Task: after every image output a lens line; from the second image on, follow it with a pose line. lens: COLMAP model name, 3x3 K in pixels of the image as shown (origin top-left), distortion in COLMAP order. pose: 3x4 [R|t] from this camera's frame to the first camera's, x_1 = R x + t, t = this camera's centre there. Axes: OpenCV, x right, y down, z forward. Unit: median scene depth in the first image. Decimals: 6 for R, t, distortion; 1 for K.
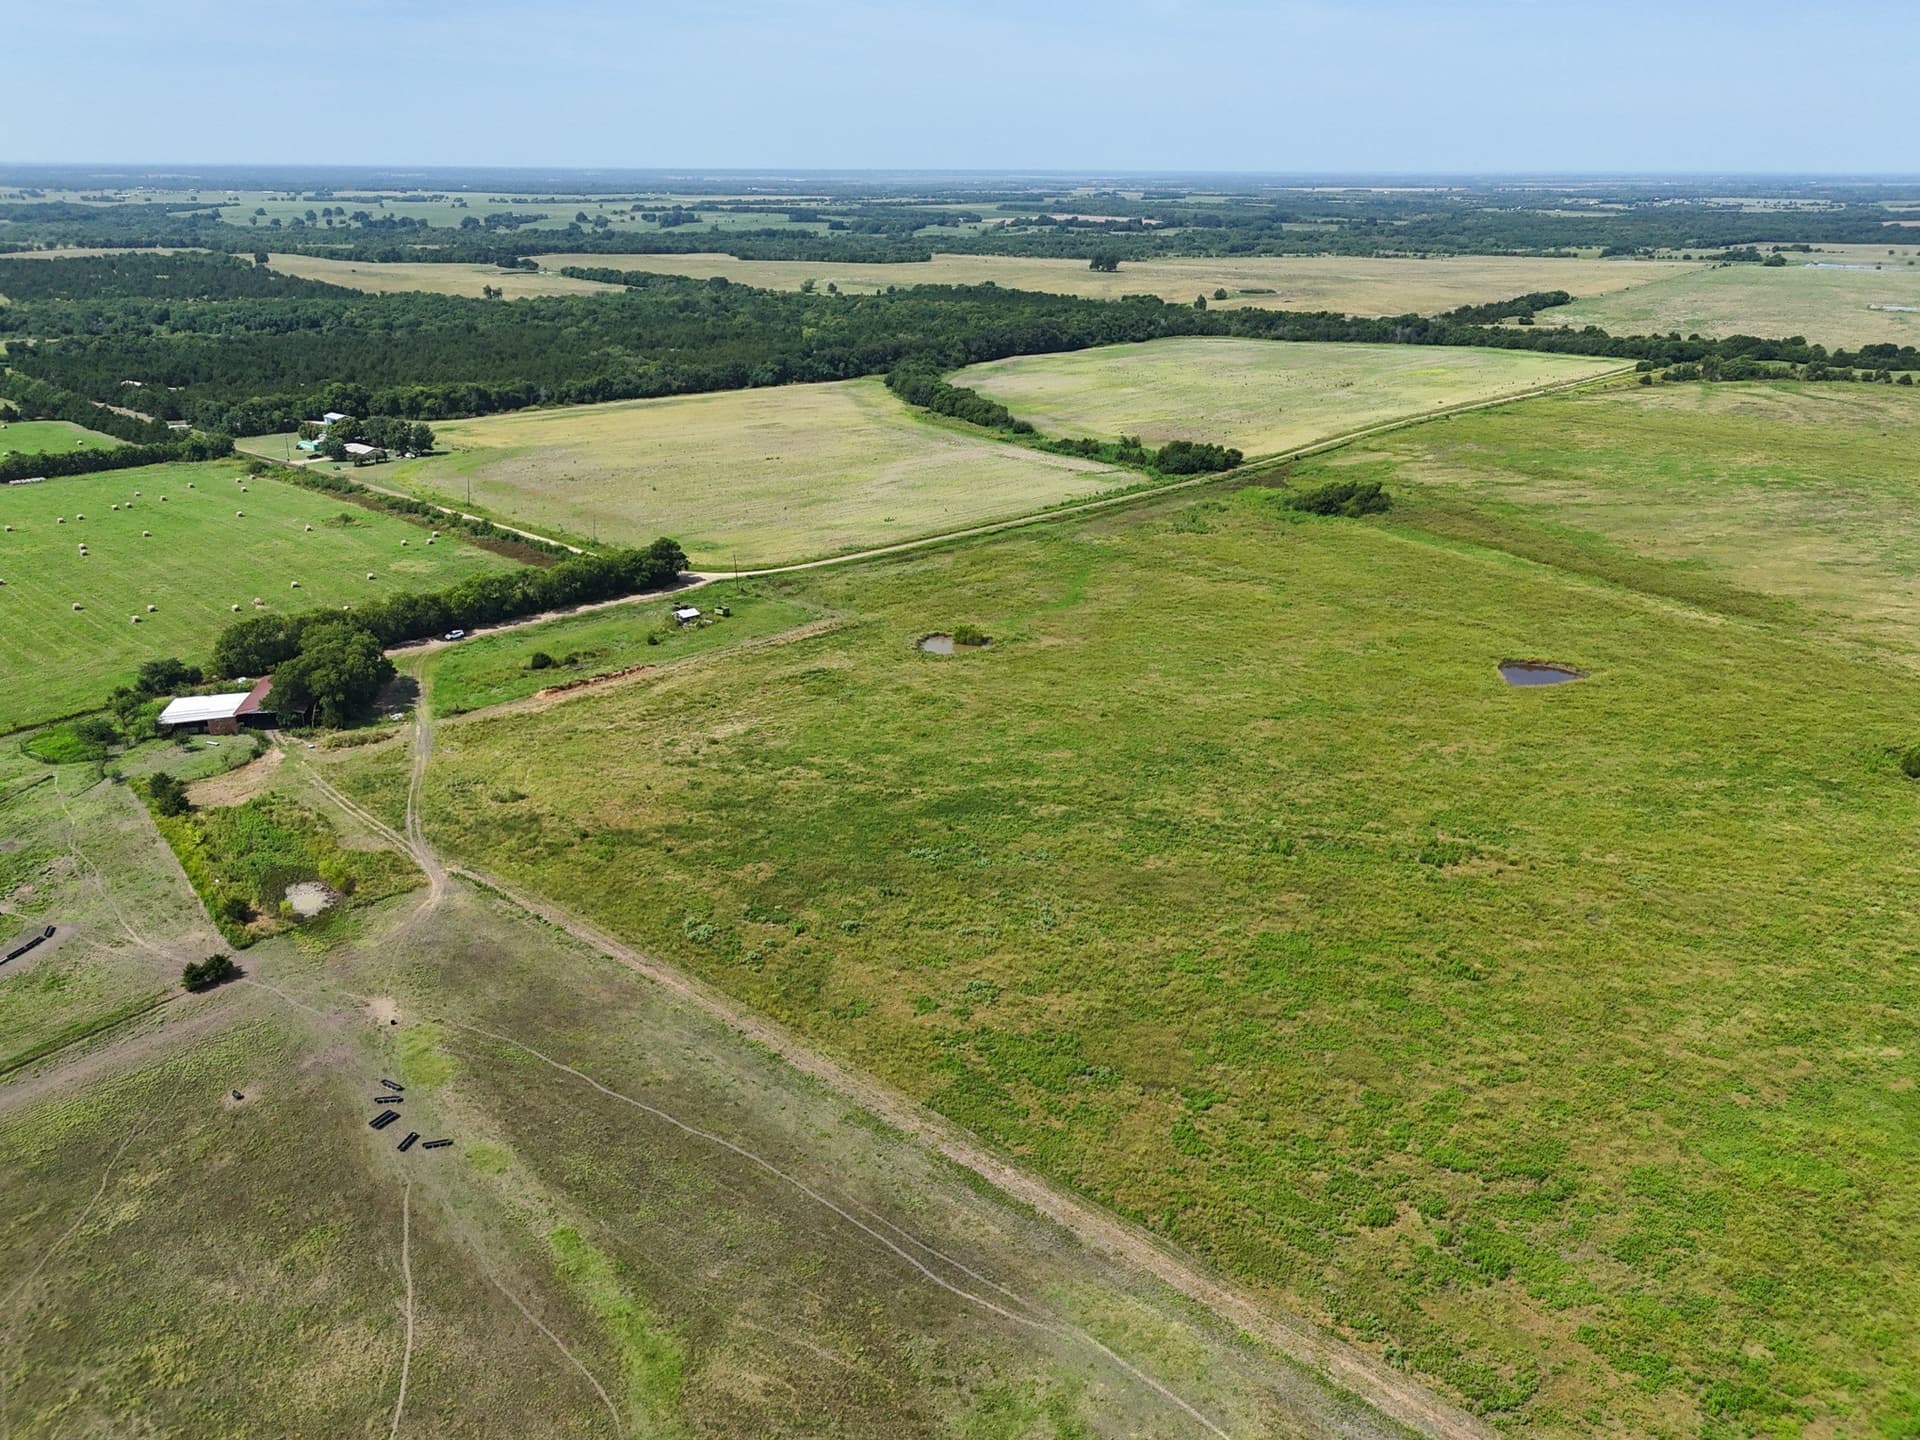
lens RADIAL K [[1415.4, 0, 962.7], [0, 1415.4, 713.6], [0, 0, 1]] dist [0.062373, -0.063401]
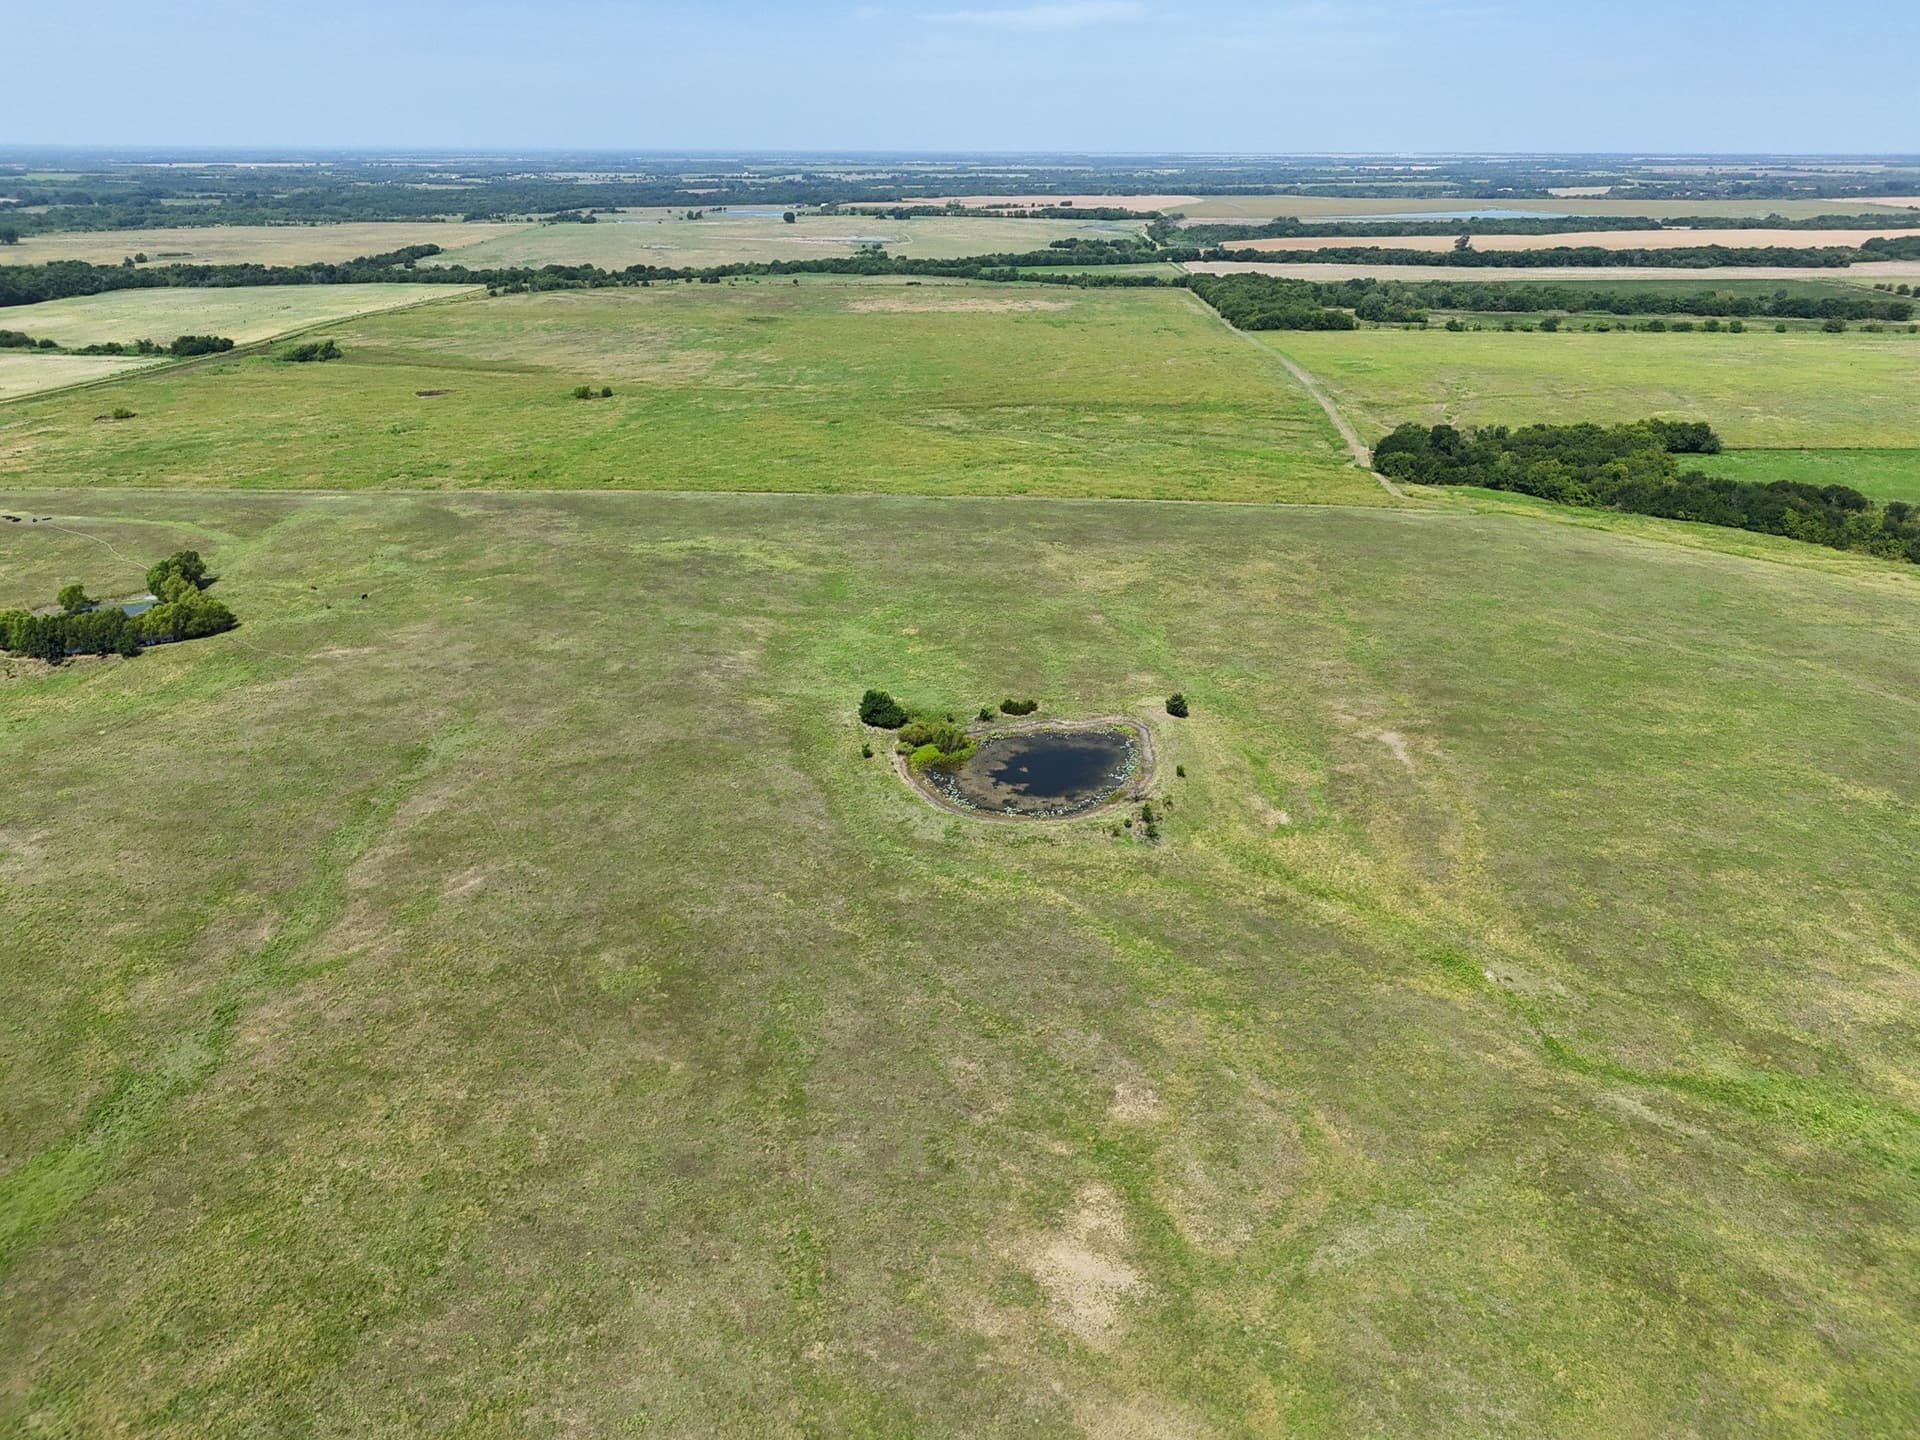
lens RADIAL K [[1415.4, 0, 962.7], [0, 1415.4, 713.6], [0, 0, 1]] dist [0.062373, -0.063401]
pose [[0.760210, -0.245146, 0.601651, -0.125819], [0.236052, 0.967011, 0.095754, 0.130765], [-0.605277, 0.069228, 0.792999, -0.360385]]
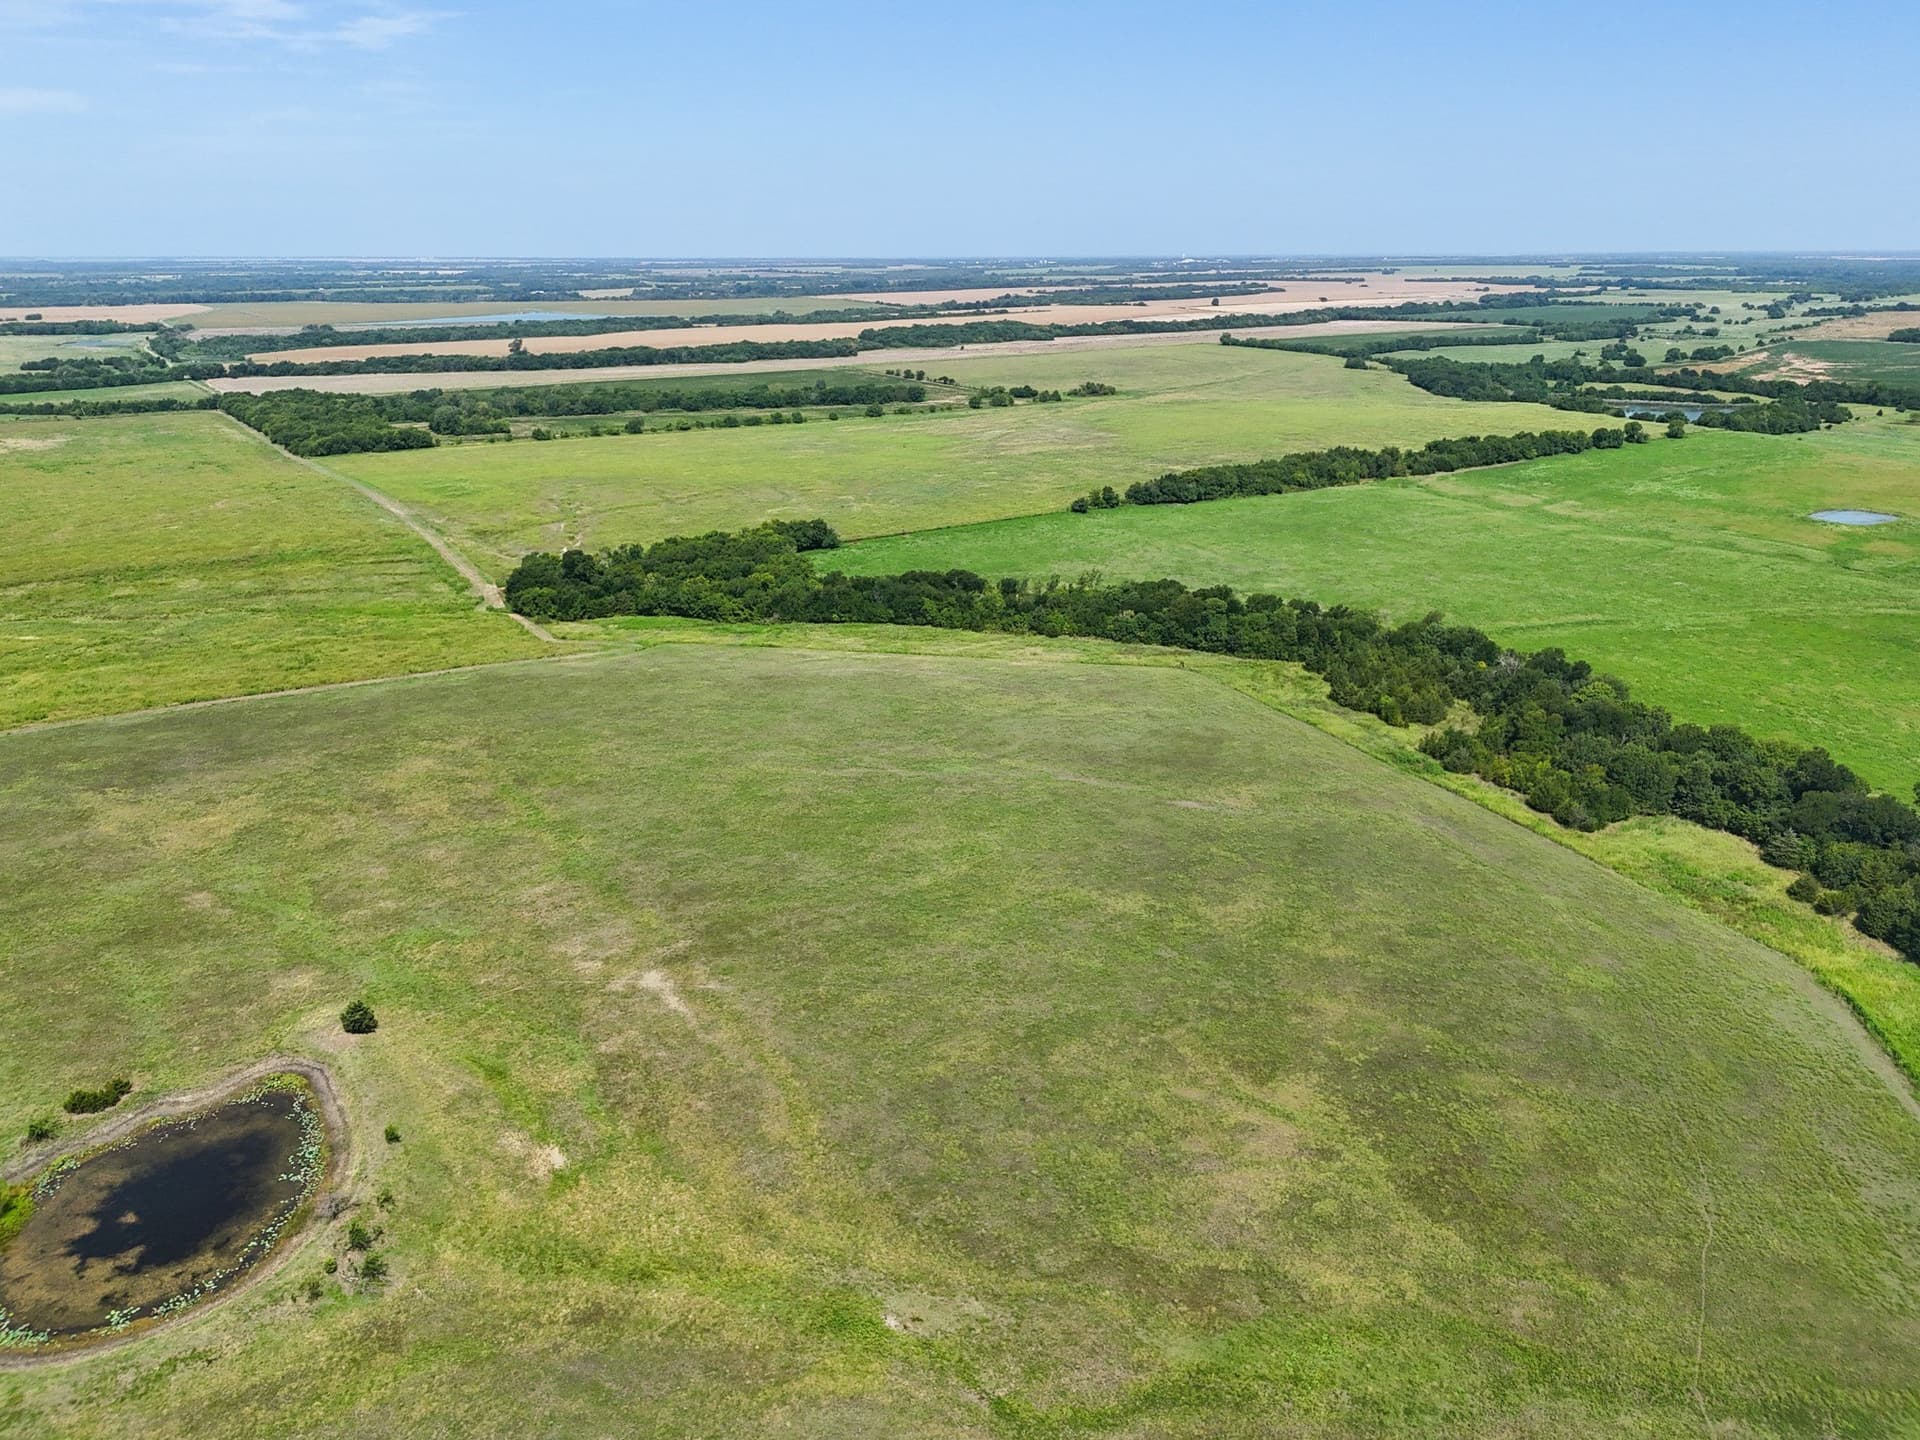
lens RADIAL K [[1415.4, 0, 962.7], [0, 1415.4, 713.6], [0, 0, 1]] dist [0.062373, -0.063401]
pose [[0.236531, -0.309963, 0.920856, -0.069757], [0.356424, 0.909359, 0.214542, 0.112717], [-0.903889, 0.277469, 0.325569, -0.312486]]
